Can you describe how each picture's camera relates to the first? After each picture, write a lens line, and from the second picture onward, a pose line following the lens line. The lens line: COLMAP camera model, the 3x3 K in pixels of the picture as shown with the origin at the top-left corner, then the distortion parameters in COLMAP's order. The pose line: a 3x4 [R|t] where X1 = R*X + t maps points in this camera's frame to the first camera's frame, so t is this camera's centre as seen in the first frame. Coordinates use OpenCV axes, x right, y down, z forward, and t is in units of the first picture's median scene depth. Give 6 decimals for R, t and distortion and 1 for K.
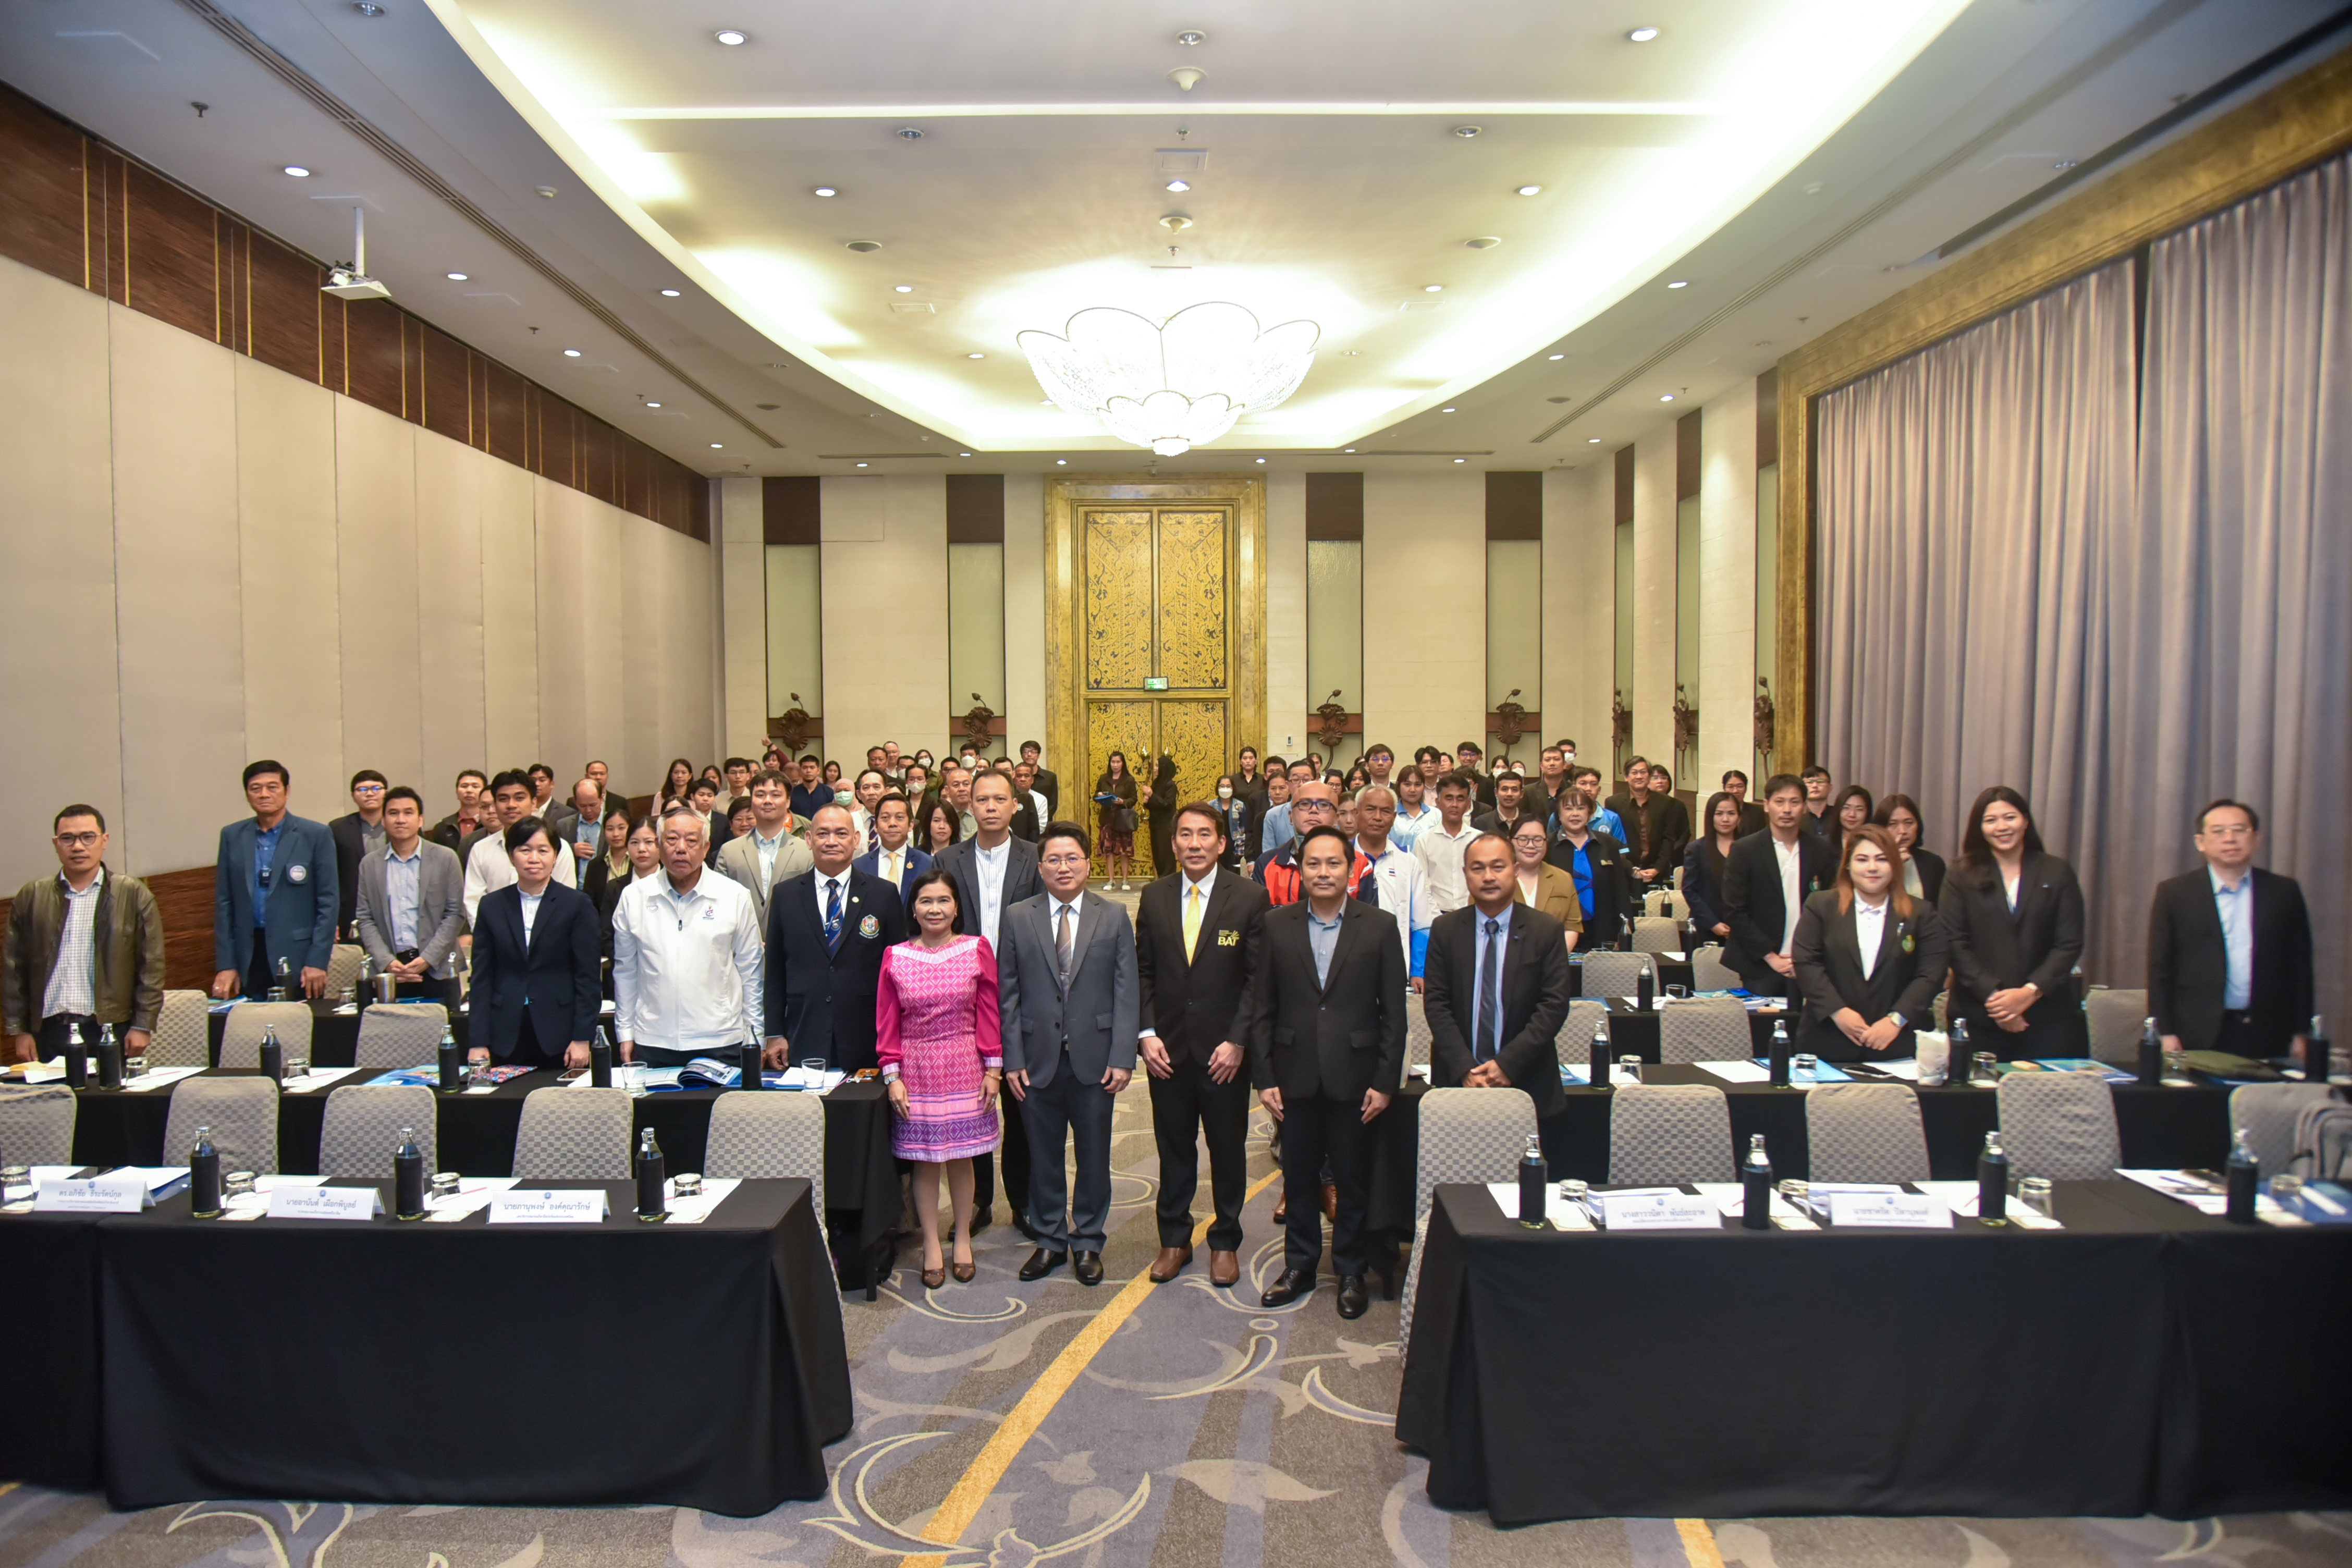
lens RADIAL K [[1581.5, 0, 1184.8], [0, 1581.5, 824.2], [0, 0, 1]] dist [-0.036091, 0.004201]
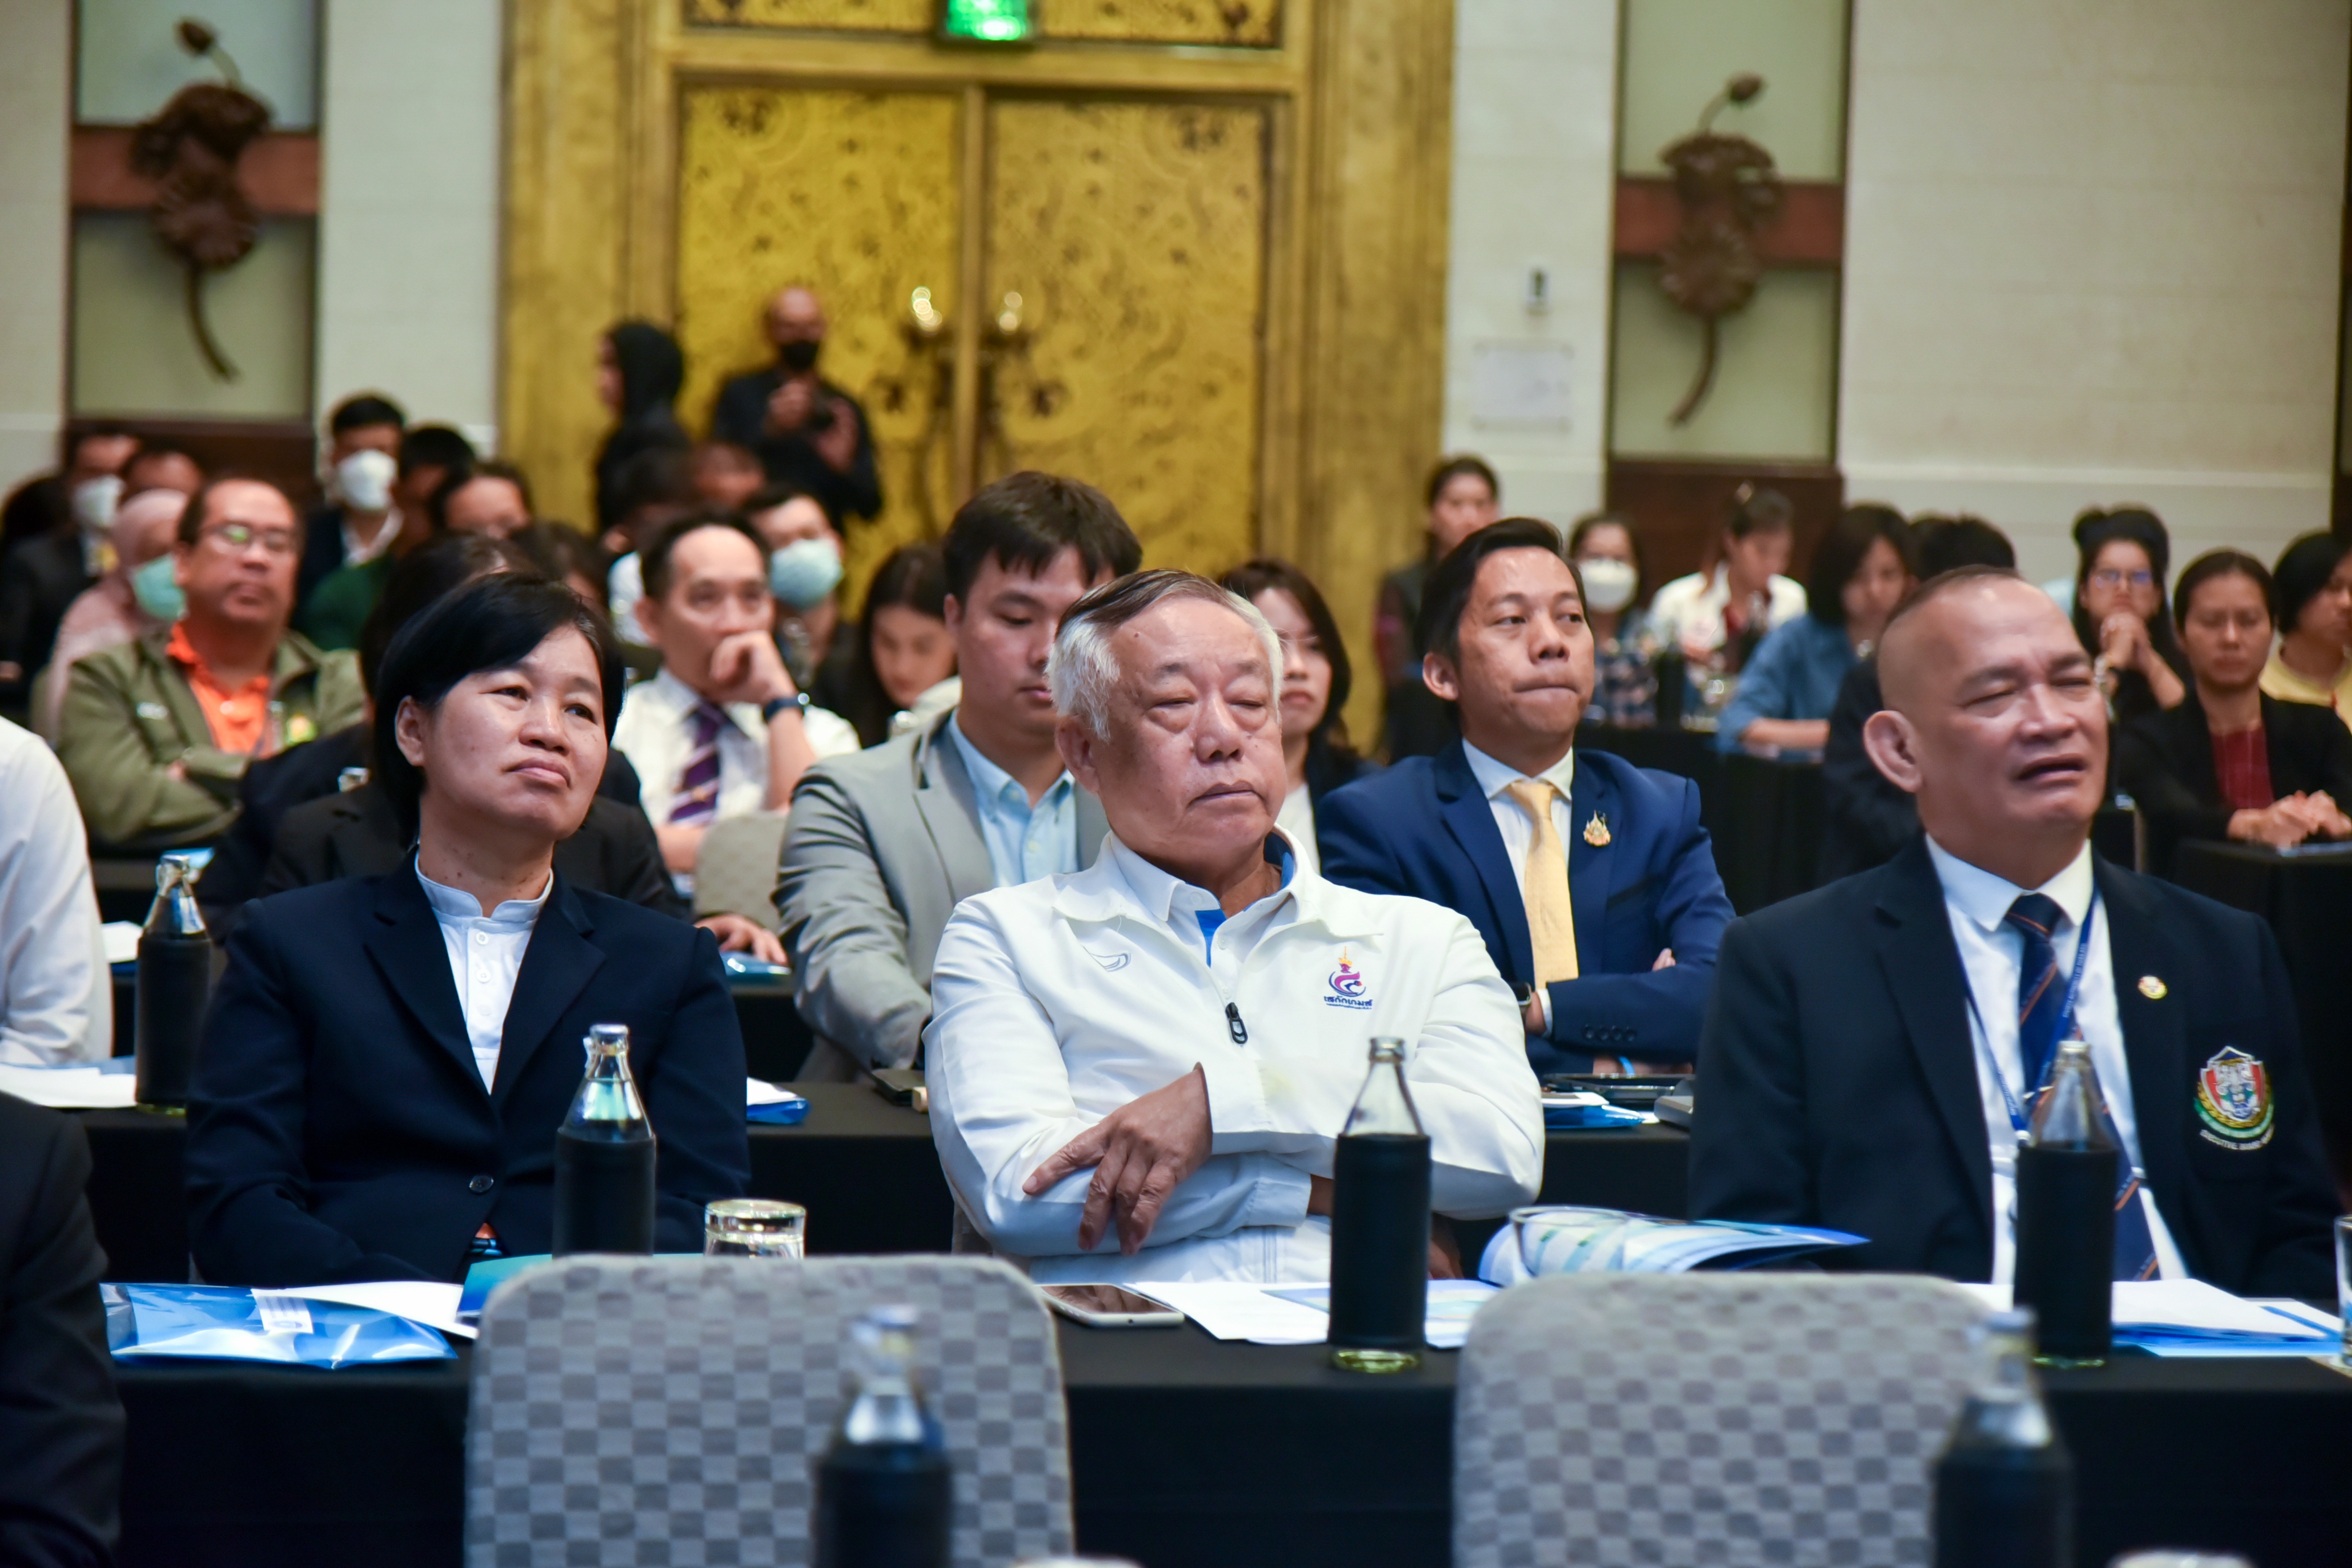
lens RADIAL K [[6689.1, 0, 1176.0], [0, 6689.1, 784.0], [0, 0, 1]] dist [-0.038995, -0.002680]
pose [[0.980965, 0.020333, 0.193116, -0.219714], [-0.018212, 0.999753, -0.012754, 0.042030], [-0.193328, 0.008994, 0.981093, 0.066368]]
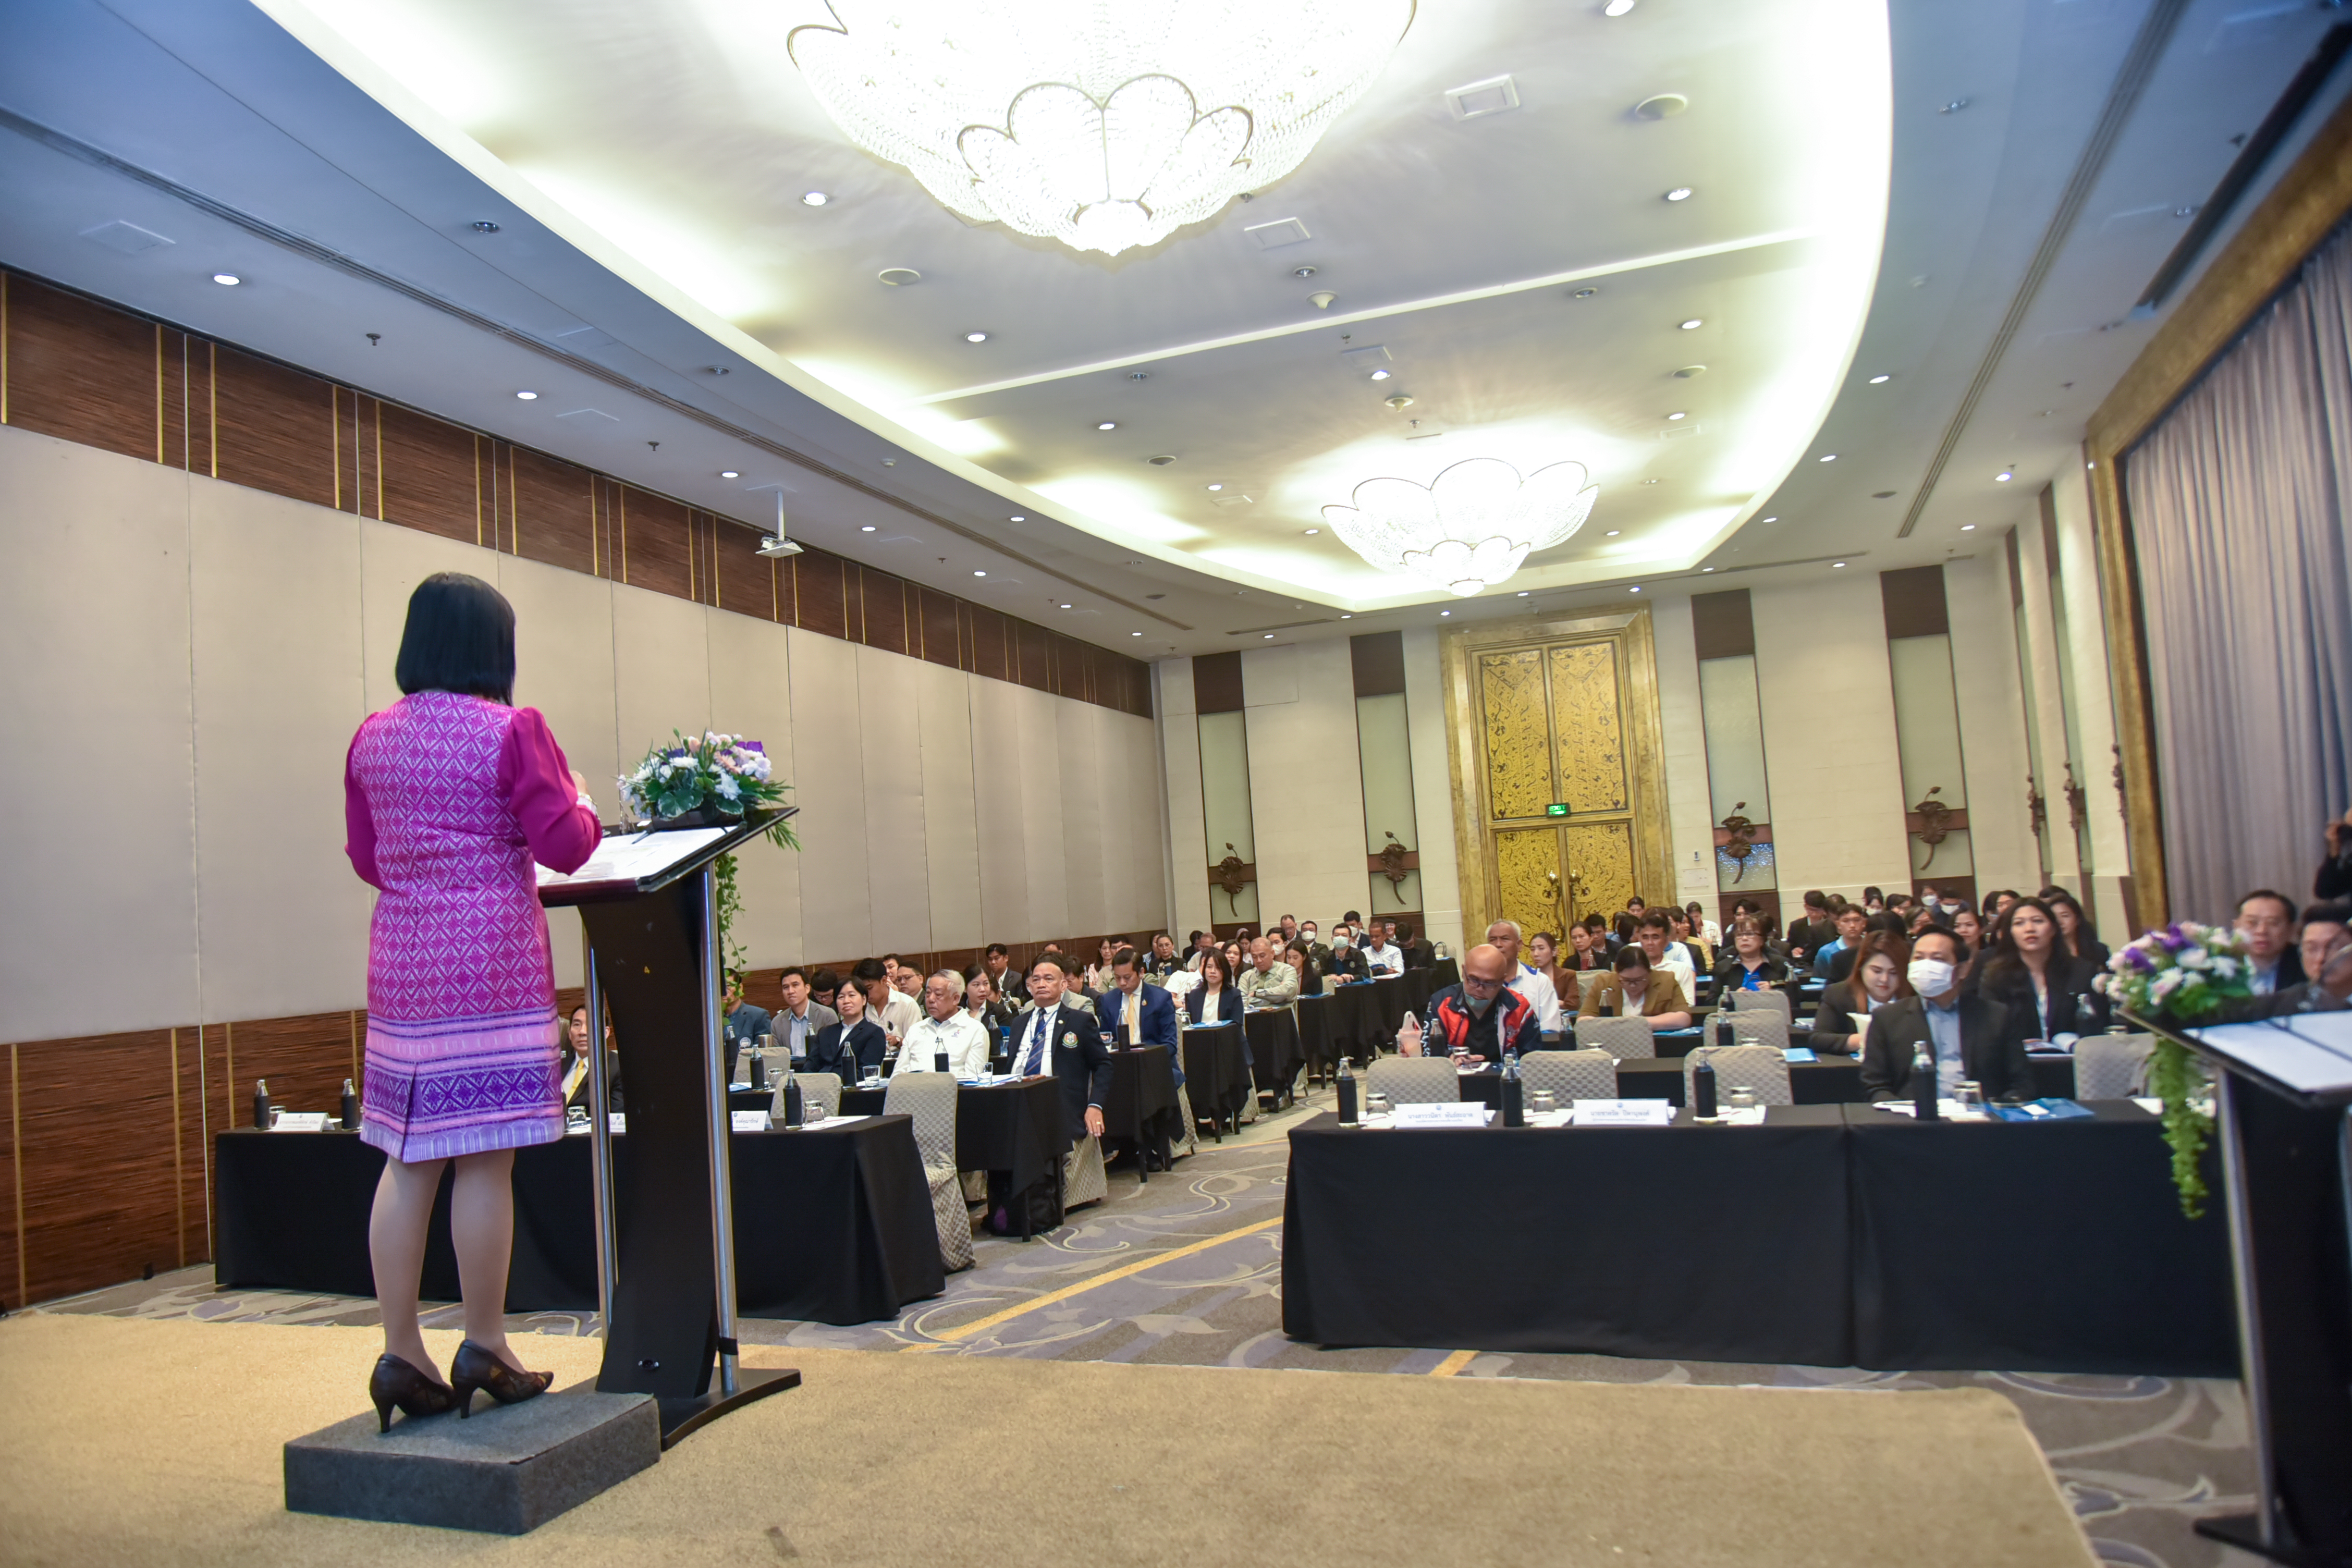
lens RADIAL K [[1581.5, 0, 1184.8], [0, 1581.5, 824.2], [0, 0, 1]] dist [-0.036091, 0.004201]
pose [[0.937292, -0.075867, -0.340188, 0.131877], [0.040168, 0.993032, -0.110789, 0.033105], [0.346222, 0.090177, 0.933809, -0.076782]]
